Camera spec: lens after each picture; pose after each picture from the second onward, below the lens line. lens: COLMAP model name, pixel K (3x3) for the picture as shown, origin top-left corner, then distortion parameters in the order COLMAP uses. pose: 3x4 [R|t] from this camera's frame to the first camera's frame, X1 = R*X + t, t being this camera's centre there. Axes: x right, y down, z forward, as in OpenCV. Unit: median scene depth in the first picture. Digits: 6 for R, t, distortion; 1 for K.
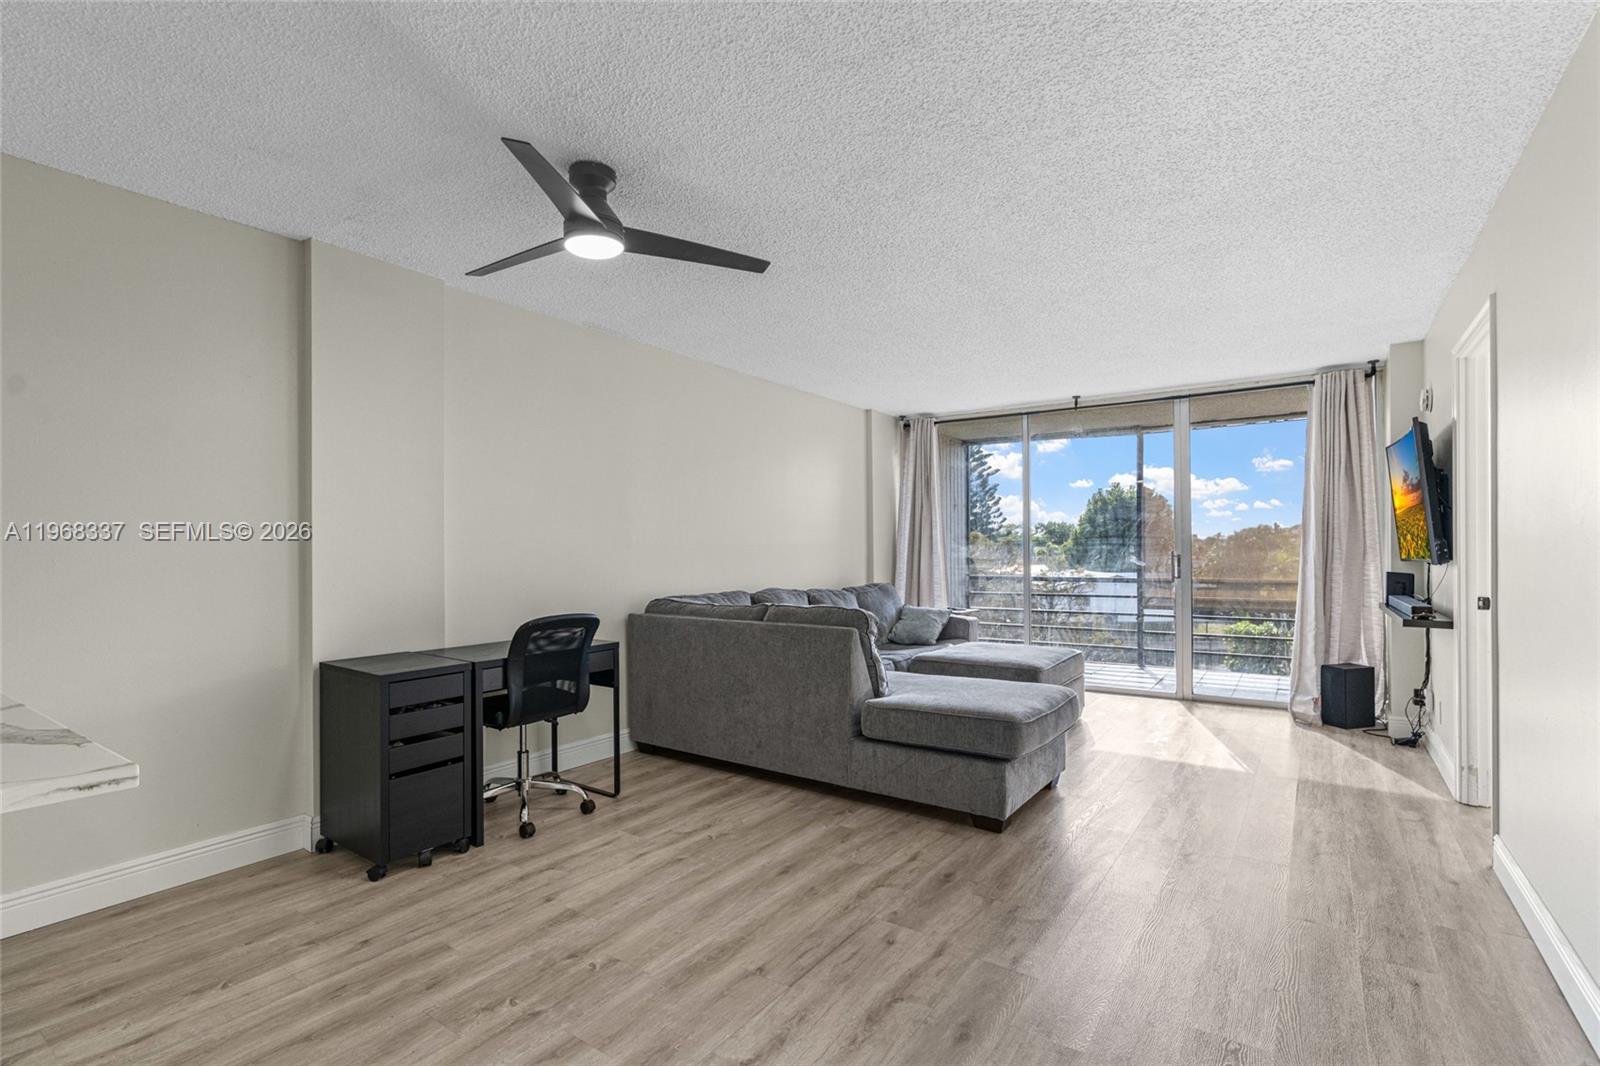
lens RADIAL K [[750.2, 0, 800.0], [0, 750.2, 533.0], [0, 0, 1]] dist [-0.001336, 0.000346]
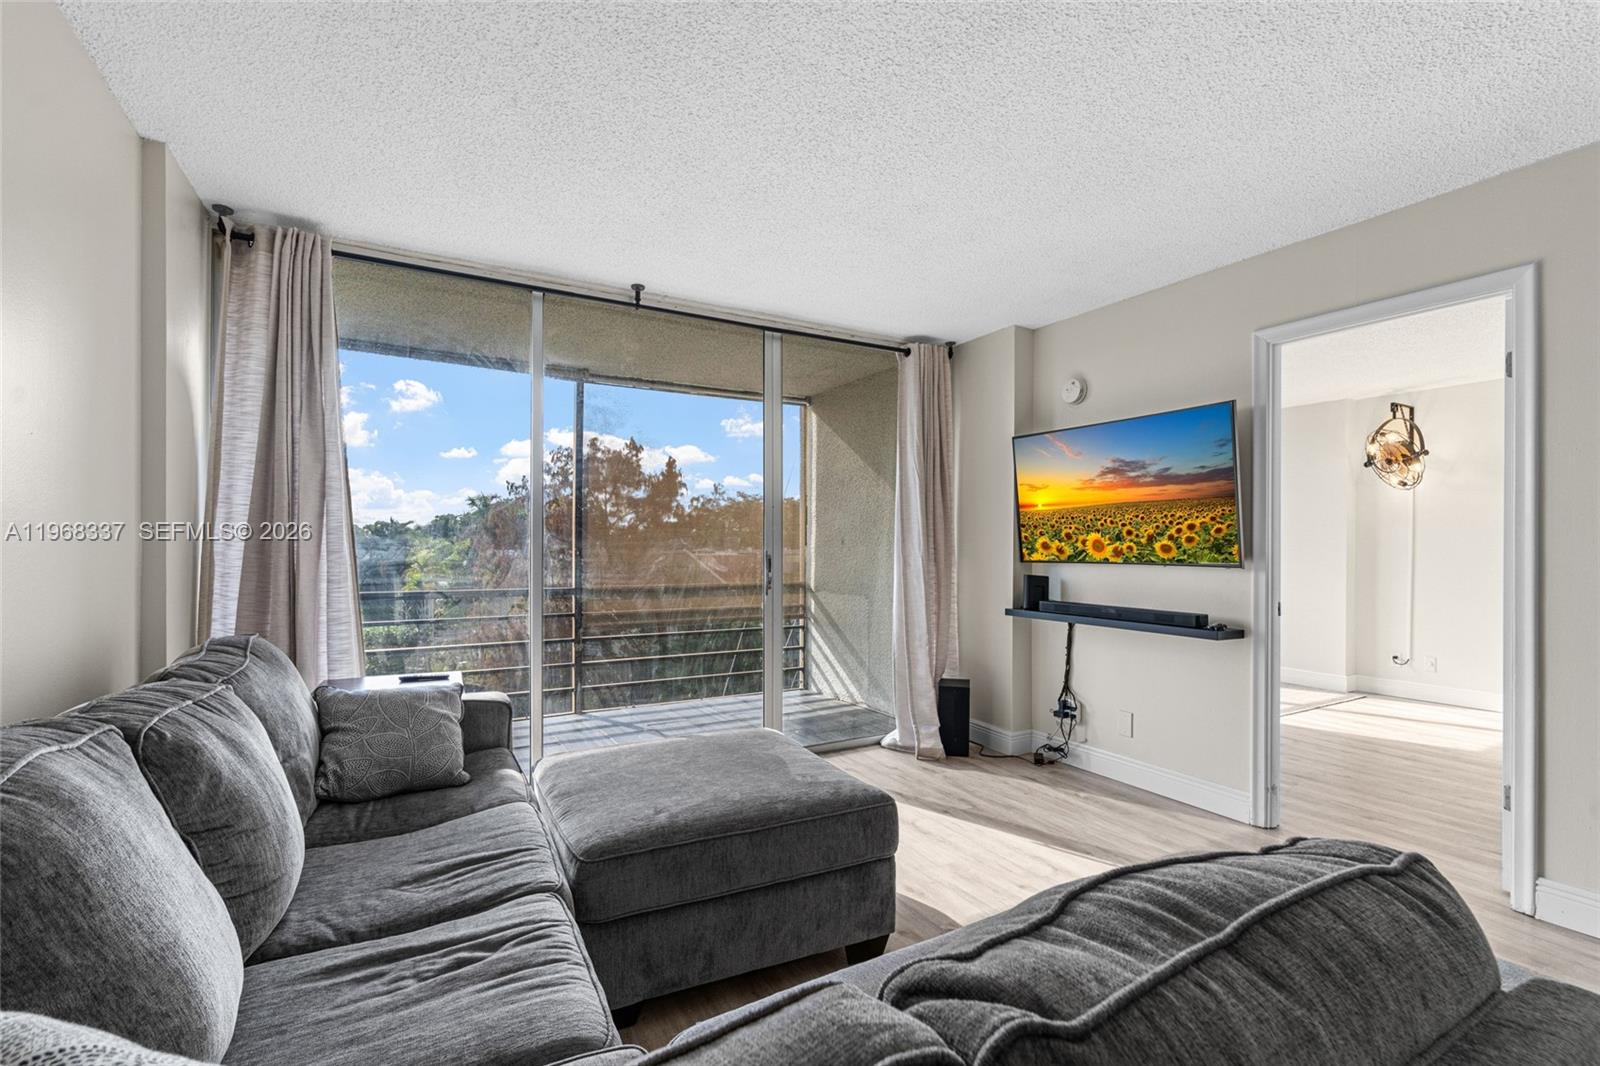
lens RADIAL K [[731.4, 0, 802.2], [0, 731.4, 550.0], [0, 0, 1]] dist [-0.011543, 0.000399]
pose [[0.426560, 0.002871, 0.904455, -0.092190], [-0.029060, 0.999522, 0.010532, 0.014699], [-0.903992, -0.030776, 0.426439, 0.634336]]
